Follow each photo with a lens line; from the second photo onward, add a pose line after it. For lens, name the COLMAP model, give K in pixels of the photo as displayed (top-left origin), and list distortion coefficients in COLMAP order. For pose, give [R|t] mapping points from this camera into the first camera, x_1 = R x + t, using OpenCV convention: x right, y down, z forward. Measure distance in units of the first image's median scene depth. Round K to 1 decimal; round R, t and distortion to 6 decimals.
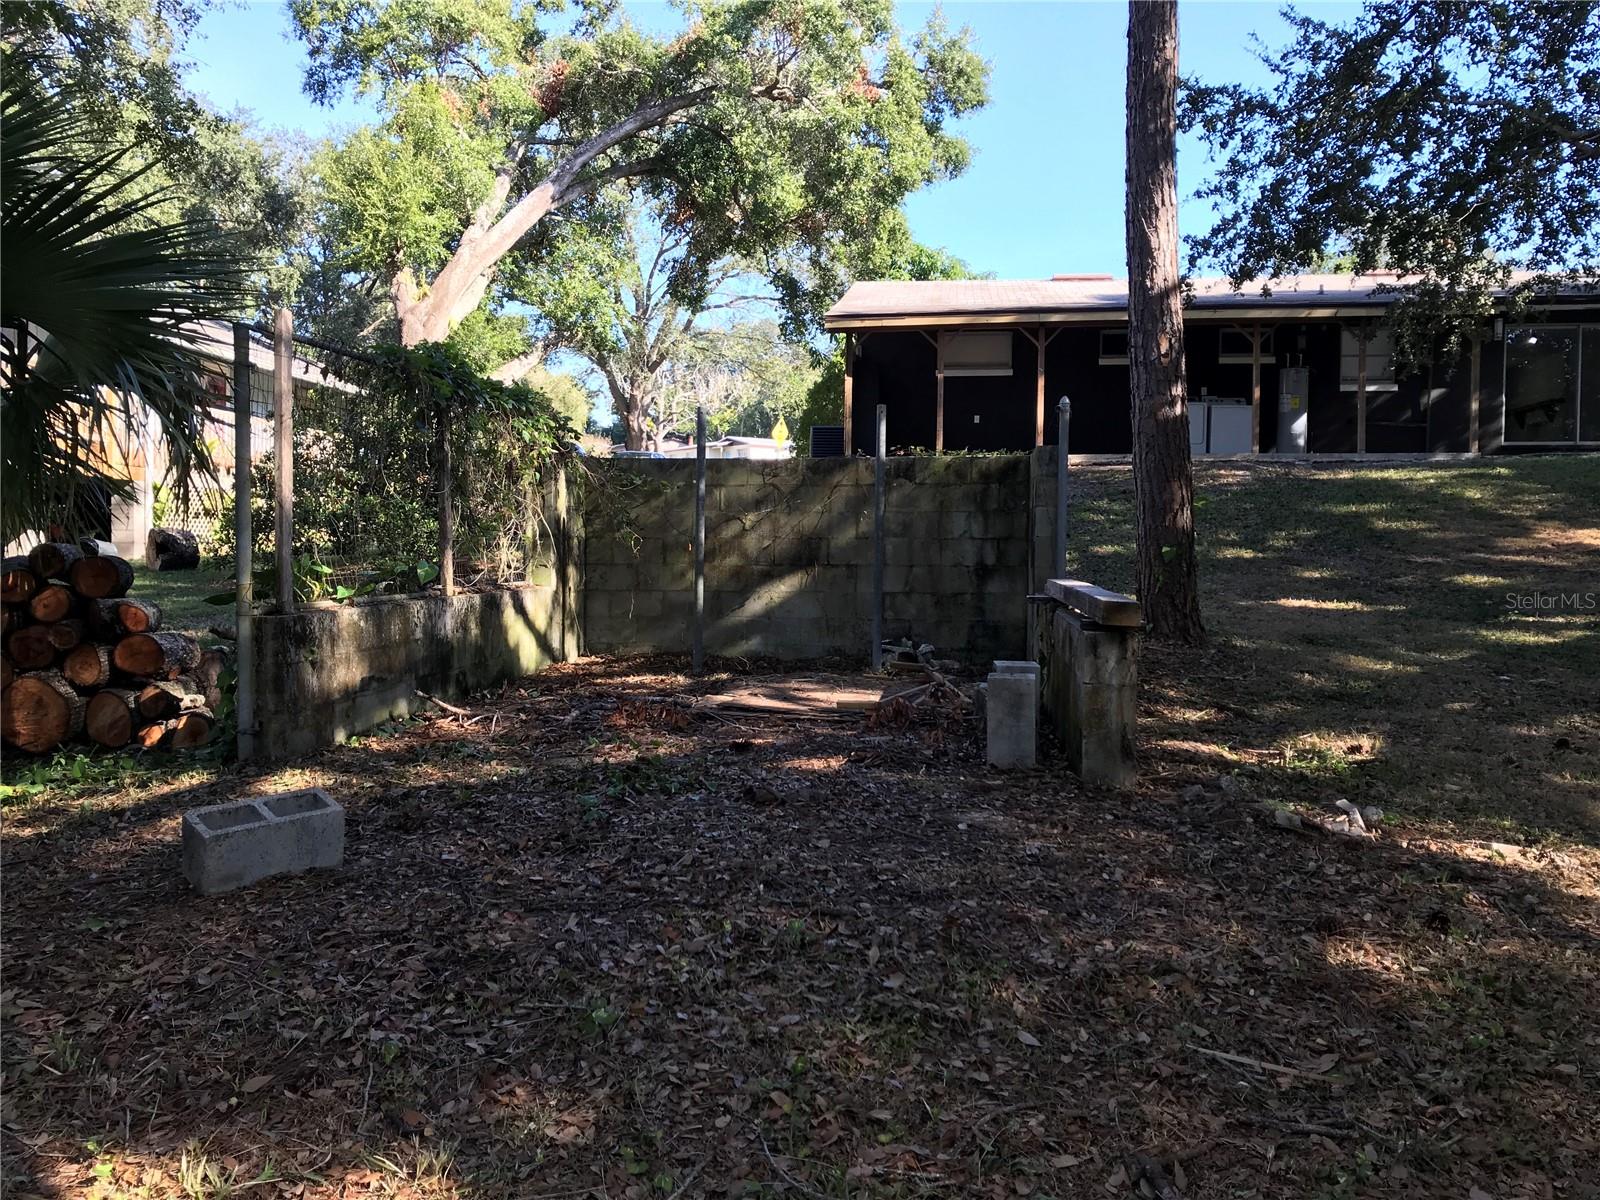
lens RADIAL K [[1312.4, 0, 804.3], [0, 1312.4, 592.8], [0, 0, 1]] dist [0.015101, -0.001909]
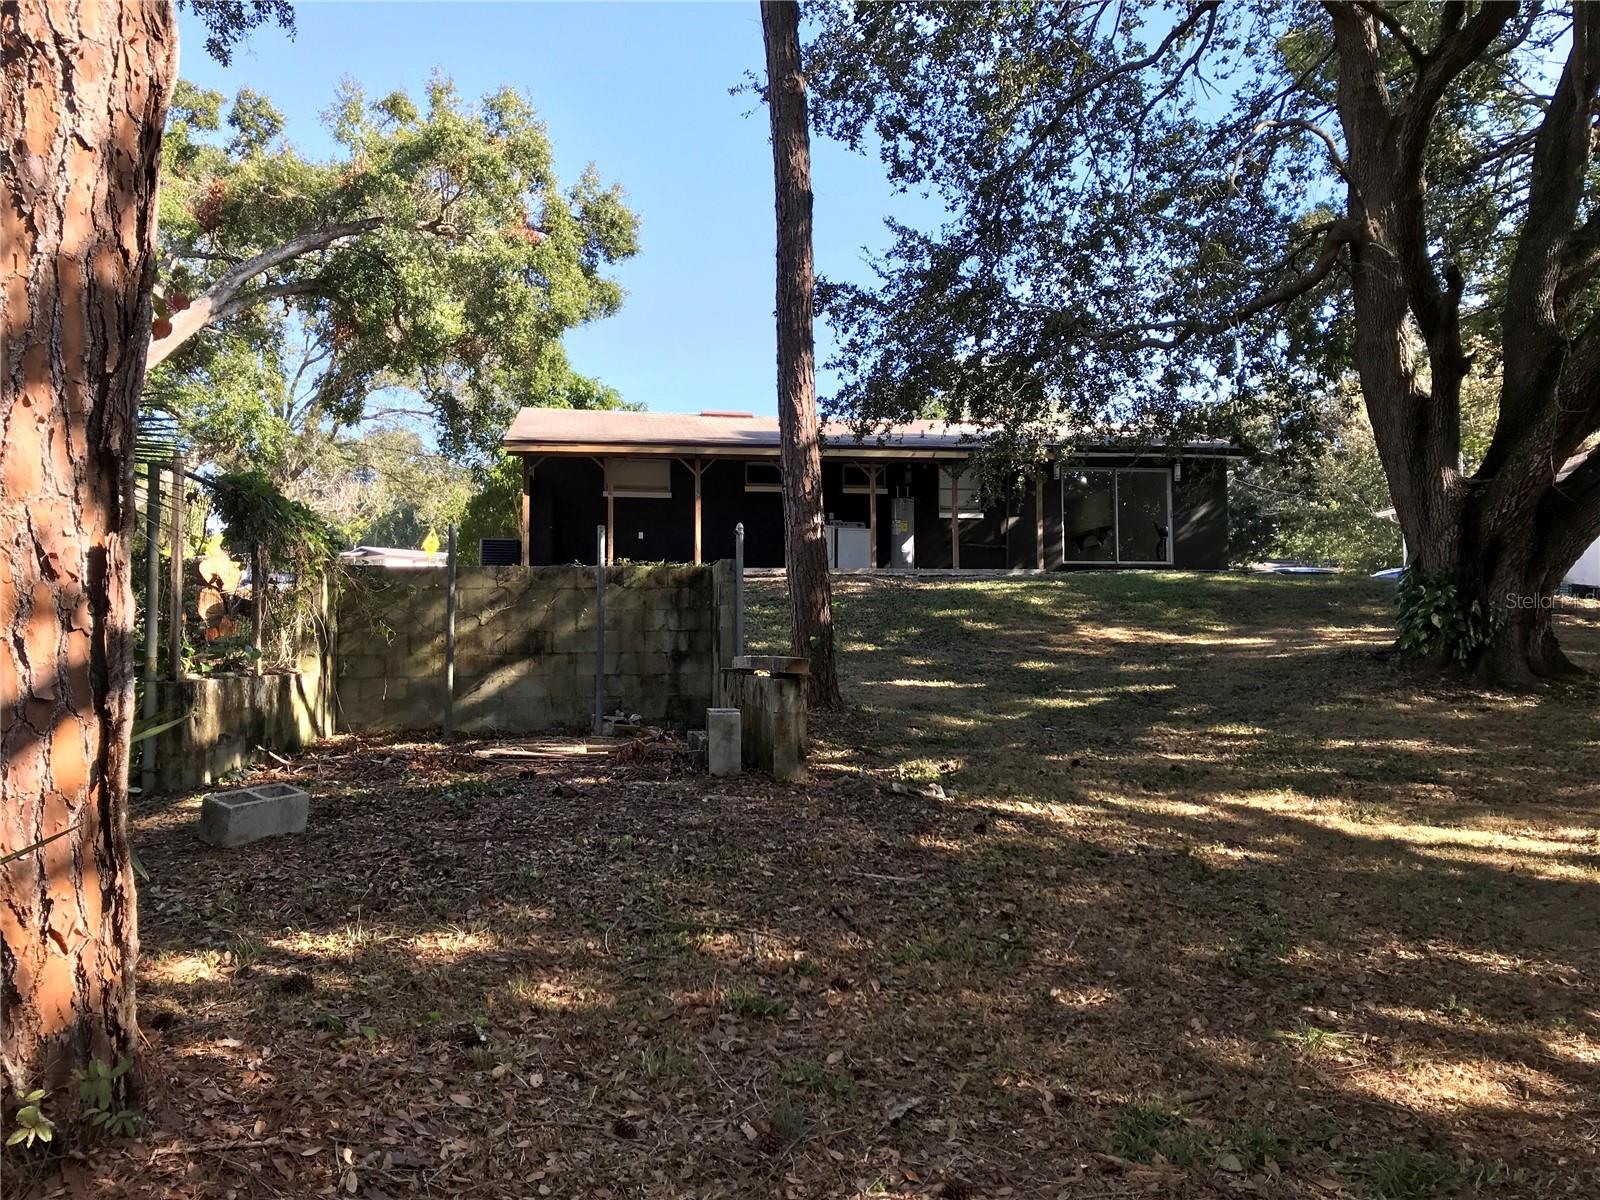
lens RADIAL K [[1312.4, 0, 804.3], [0, 1312.4, 592.8], [0, 0, 1]] dist [0.015101, -0.001909]
pose [[0.962167, 0.003479, 0.272440, -0.044429], [0.019880, 0.996357, -0.082933, 0.014443], [-0.271736, 0.085212, 0.958592, -0.127784]]
